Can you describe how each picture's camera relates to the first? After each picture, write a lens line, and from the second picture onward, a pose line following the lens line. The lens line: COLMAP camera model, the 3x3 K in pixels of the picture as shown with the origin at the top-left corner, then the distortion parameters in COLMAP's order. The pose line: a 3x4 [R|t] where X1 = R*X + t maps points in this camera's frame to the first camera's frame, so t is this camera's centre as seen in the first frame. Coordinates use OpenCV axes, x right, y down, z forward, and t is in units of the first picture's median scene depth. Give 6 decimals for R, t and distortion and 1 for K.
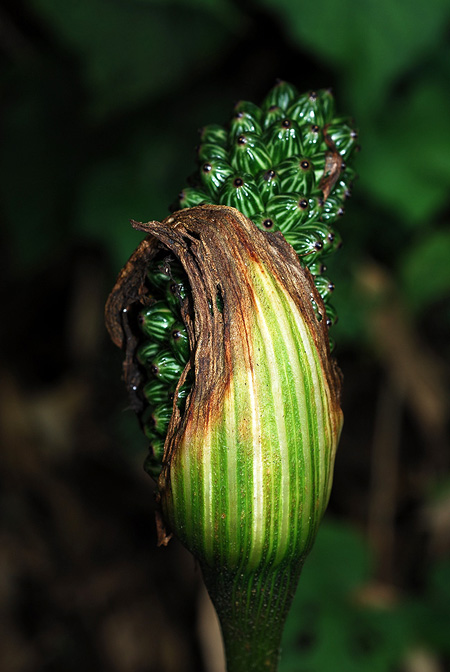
lens RADIAL K [[1744.5, 0, 225.0], [0, 1744.5, 336.0], [0, 0, 1]] dist [0.071633, 0.000000]
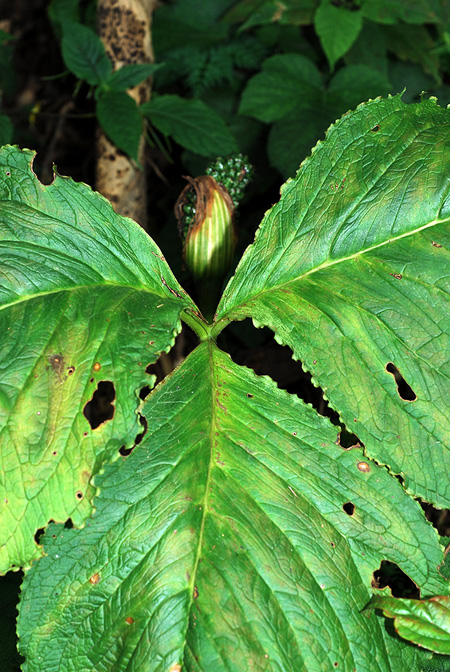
lens RADIAL K [[1744.5, 0, 225.0], [0, 1744.5, 336.0], [0, 0, 1]] dist [0.071633, 0.000000]
pose [[0.989991, 0.078163, -0.117506, 0.484209], [-0.103608, 0.967876, -0.229088, 1.073149], [0.095825, 0.238970, 0.966287, -2.412101]]
